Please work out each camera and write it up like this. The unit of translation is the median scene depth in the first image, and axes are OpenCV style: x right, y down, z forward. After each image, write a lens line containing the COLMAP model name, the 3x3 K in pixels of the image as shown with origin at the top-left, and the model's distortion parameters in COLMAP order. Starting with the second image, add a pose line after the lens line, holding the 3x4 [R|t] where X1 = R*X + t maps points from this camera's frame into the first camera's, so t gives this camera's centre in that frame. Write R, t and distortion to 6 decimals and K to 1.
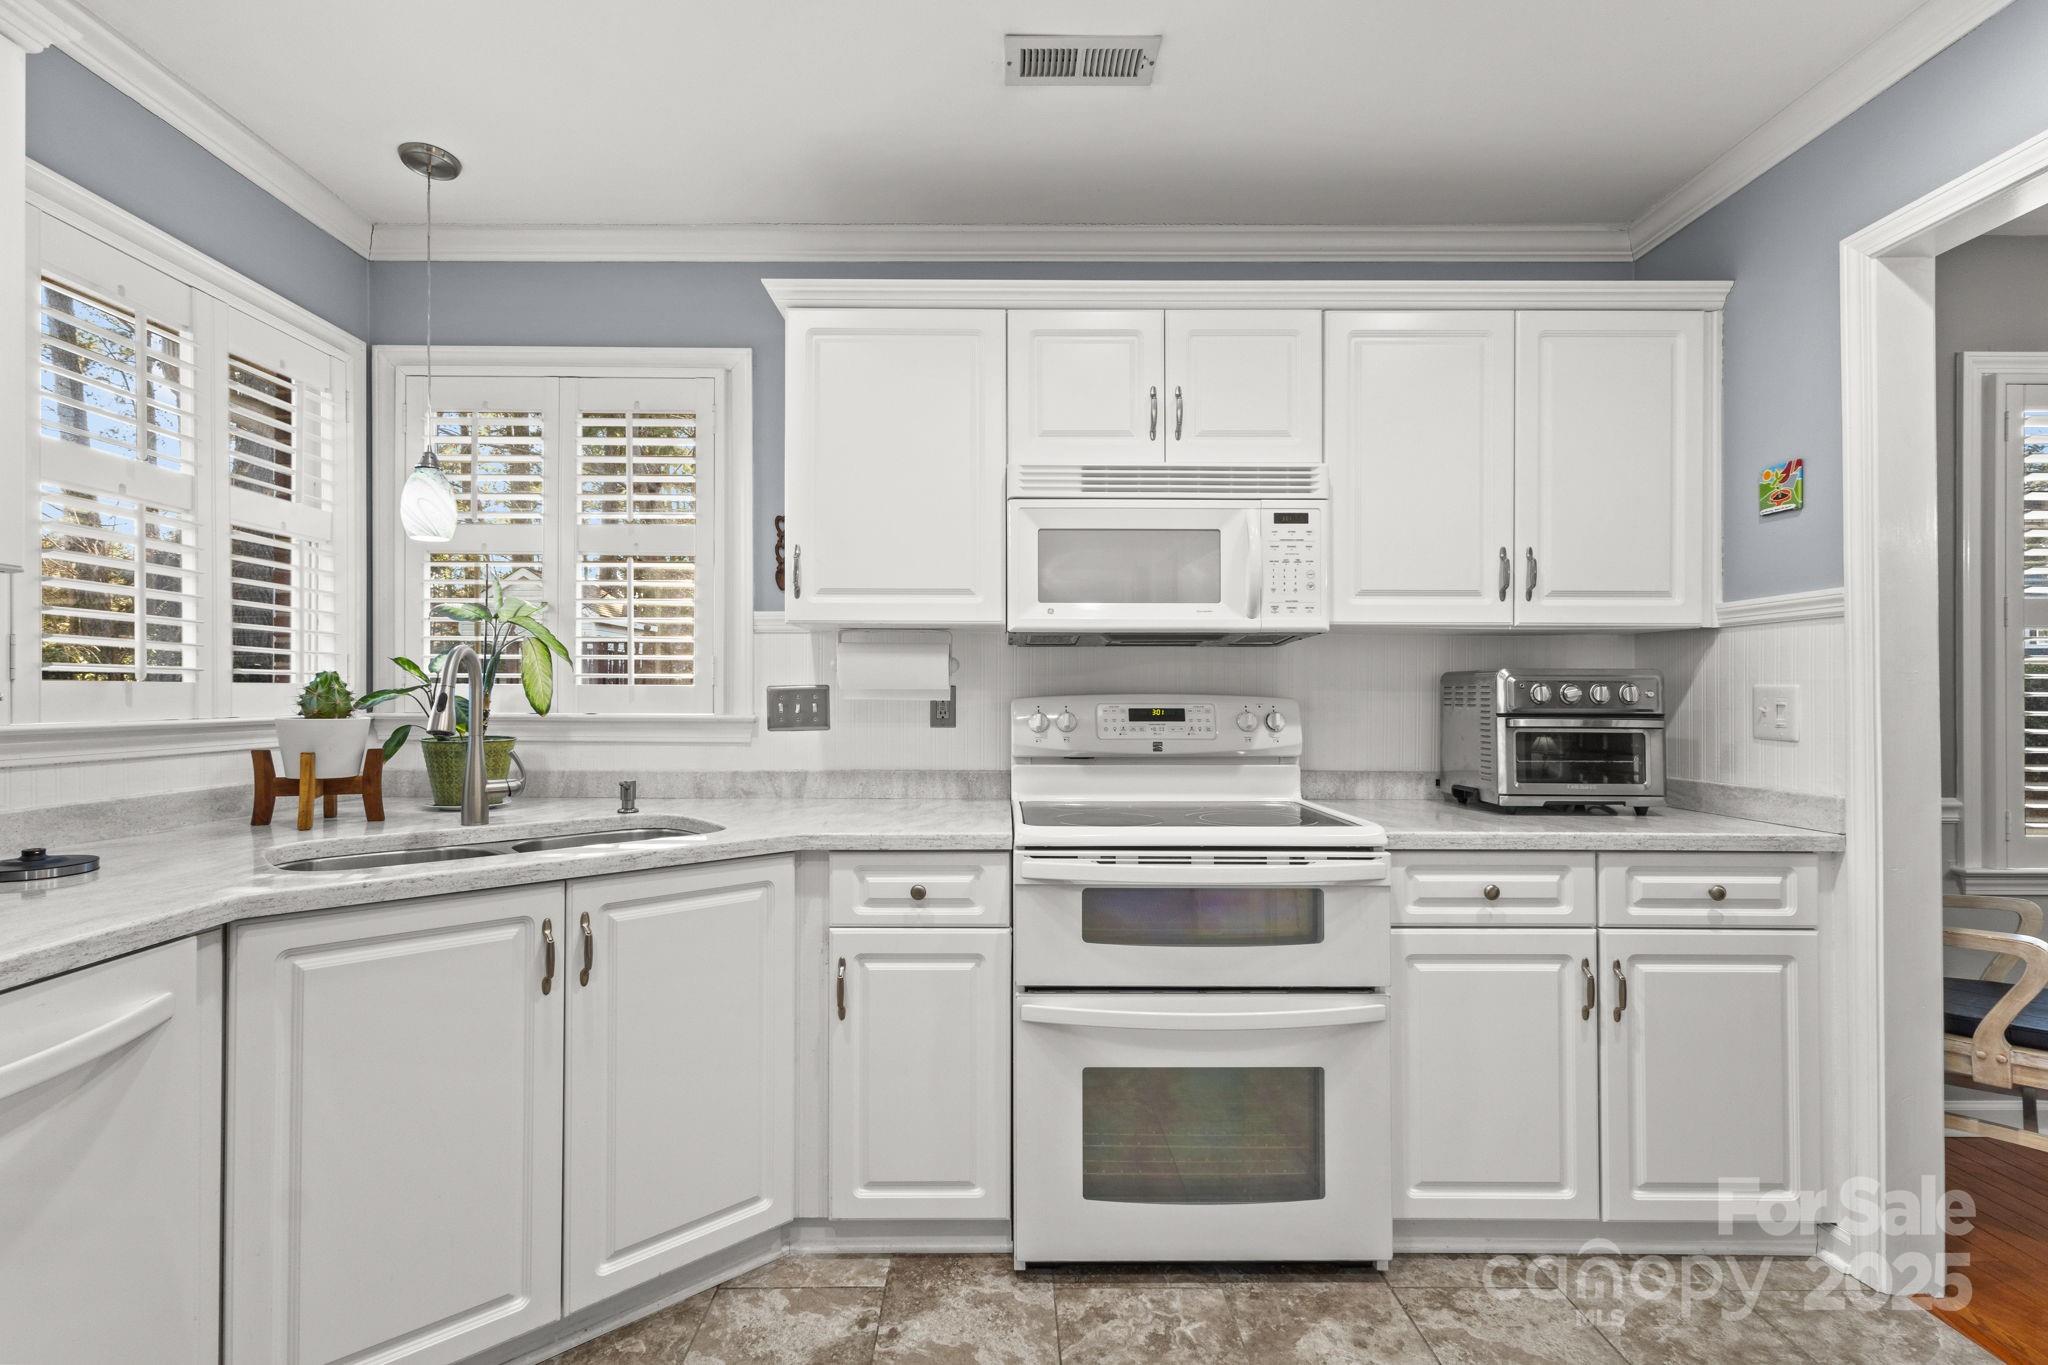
lens RADIAL K [[946.2, 0, 1007.2], [0, 946.2, 689.6], [0, 0, 1]] dist [0.003857, 0.000693]
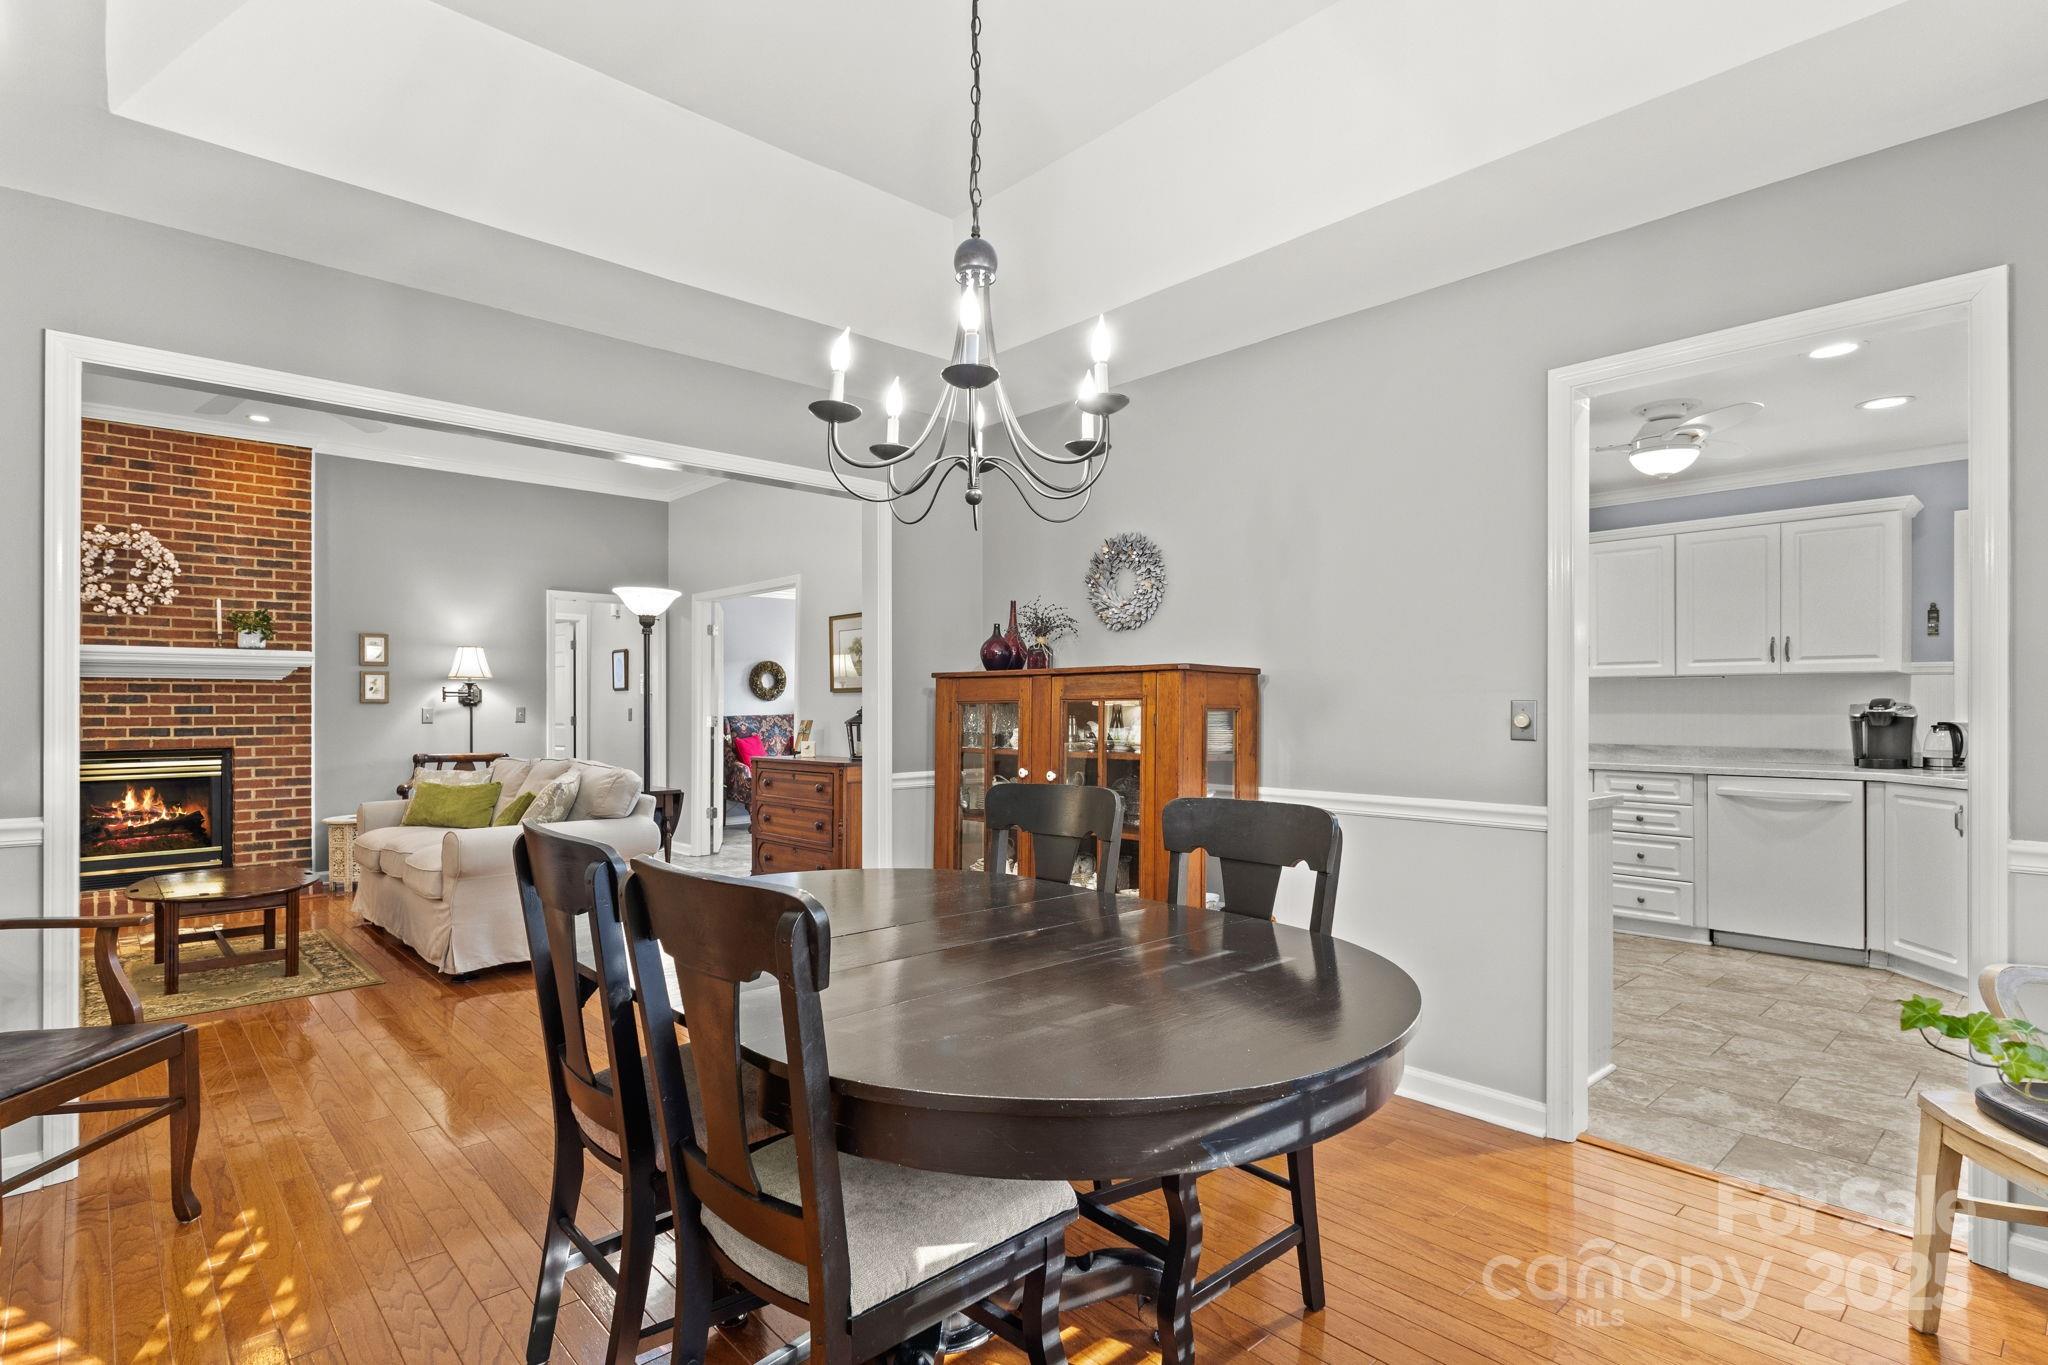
lens RADIAL K [[1015.1, 0, 1026.2], [0, 1015.1, 693.5], [0, 0, 1]] dist [0.003888, 0.000098]
pose [[-0.736301, -0.011004, -0.676565, 2.193483], [0.001497, 0.999839, -0.017891, 0.005349], [0.676653, -0.014186, -0.736166, 0.966707]]
